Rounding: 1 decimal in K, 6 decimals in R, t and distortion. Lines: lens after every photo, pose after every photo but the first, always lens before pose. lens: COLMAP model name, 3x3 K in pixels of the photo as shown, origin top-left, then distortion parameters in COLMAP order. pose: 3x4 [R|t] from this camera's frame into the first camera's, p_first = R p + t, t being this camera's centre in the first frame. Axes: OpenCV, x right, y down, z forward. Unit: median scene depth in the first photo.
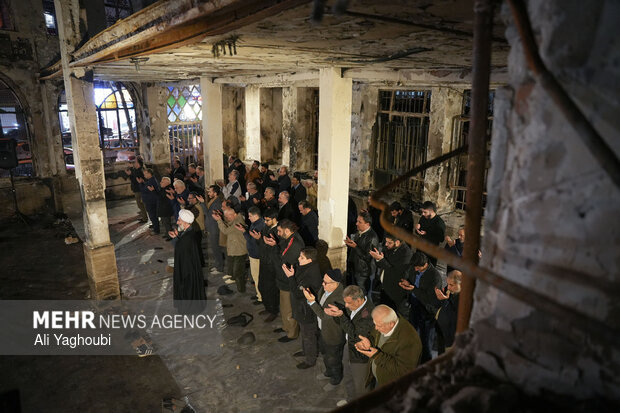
lens RADIAL K [[424.0, 0, 312.2], [0, 424.0, 207.2], [0, 0, 1]] dist [-0.144157, 0.113446]
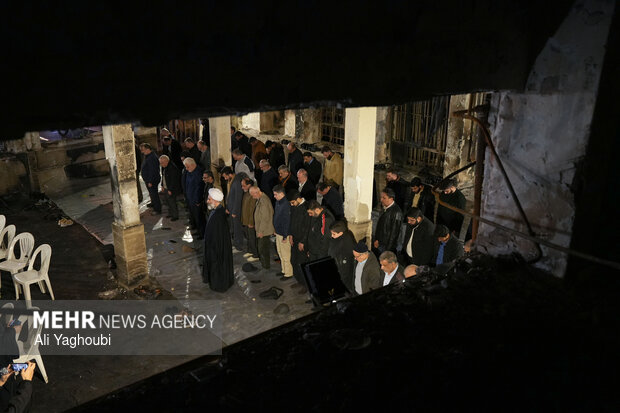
lens RADIAL K [[546.4, 0, 313.2], [0, 546.4, 208.3], [0, 0, 1]] dist [-0.003490, 0.001086]
pose [[0.999321, -0.015297, 0.033527, -0.108686], [0.013426, 0.998378, 0.055326, -0.016180], [-0.034318, -0.054838, 0.997905, -0.344570]]
